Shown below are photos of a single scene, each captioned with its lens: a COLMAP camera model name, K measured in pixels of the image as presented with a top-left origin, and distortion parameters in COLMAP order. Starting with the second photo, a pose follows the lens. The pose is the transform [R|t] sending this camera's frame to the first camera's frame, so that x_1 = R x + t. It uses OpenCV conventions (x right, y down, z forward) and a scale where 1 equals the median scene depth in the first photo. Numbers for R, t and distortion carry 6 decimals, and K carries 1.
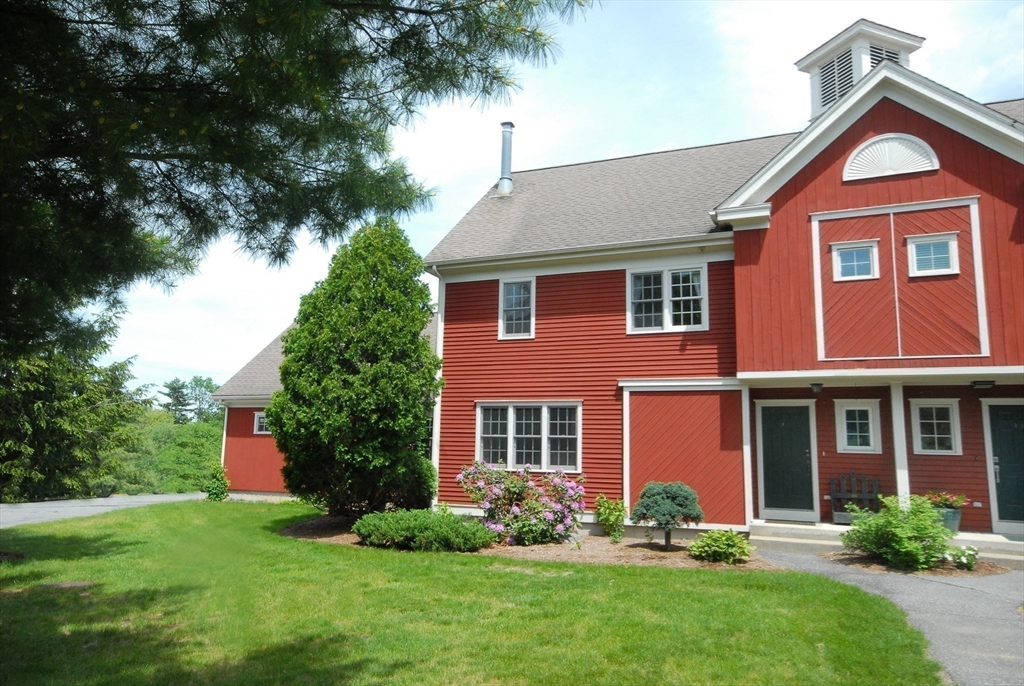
lens RADIAL K [[701.8, 0, 510.2], [0, 701.8, 342.1], [0, 0, 1]] dist [0.005107, 0.015489]
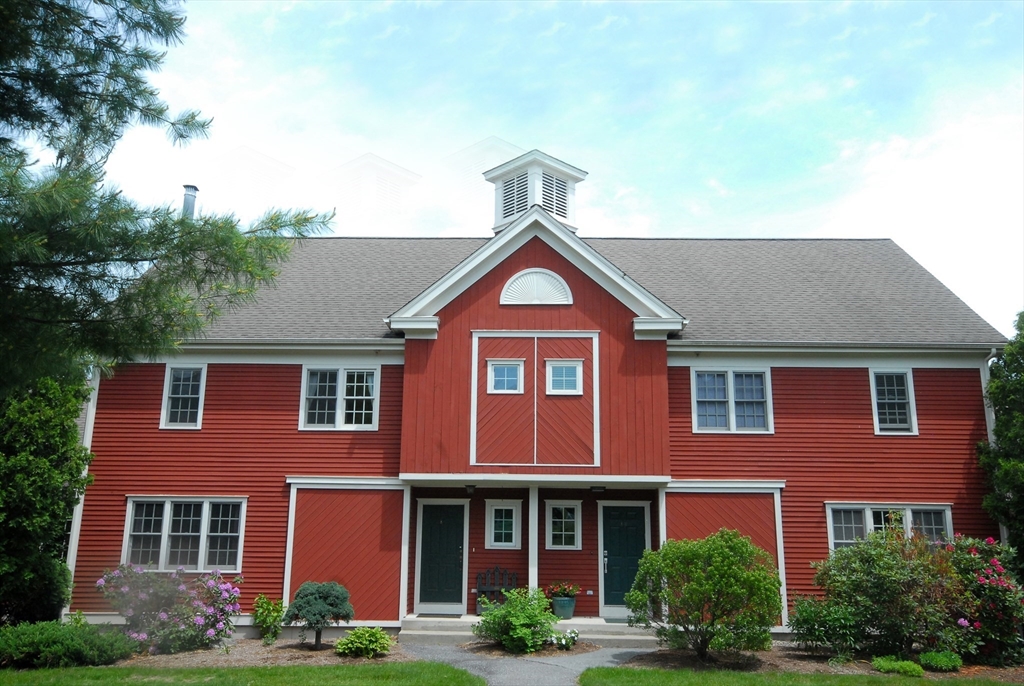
lens RADIAL K [[843.3, 0, 512.7], [0, 843.3, 336.2], [0, 0, 1]] dist [-0.009390, 0.046999]
pose [[0.931540, 0.073390, 0.356156, 0.014243], [-0.047751, 0.995629, -0.080267, -0.069756], [-0.360490, 0.057766, 0.930973, -0.259191]]
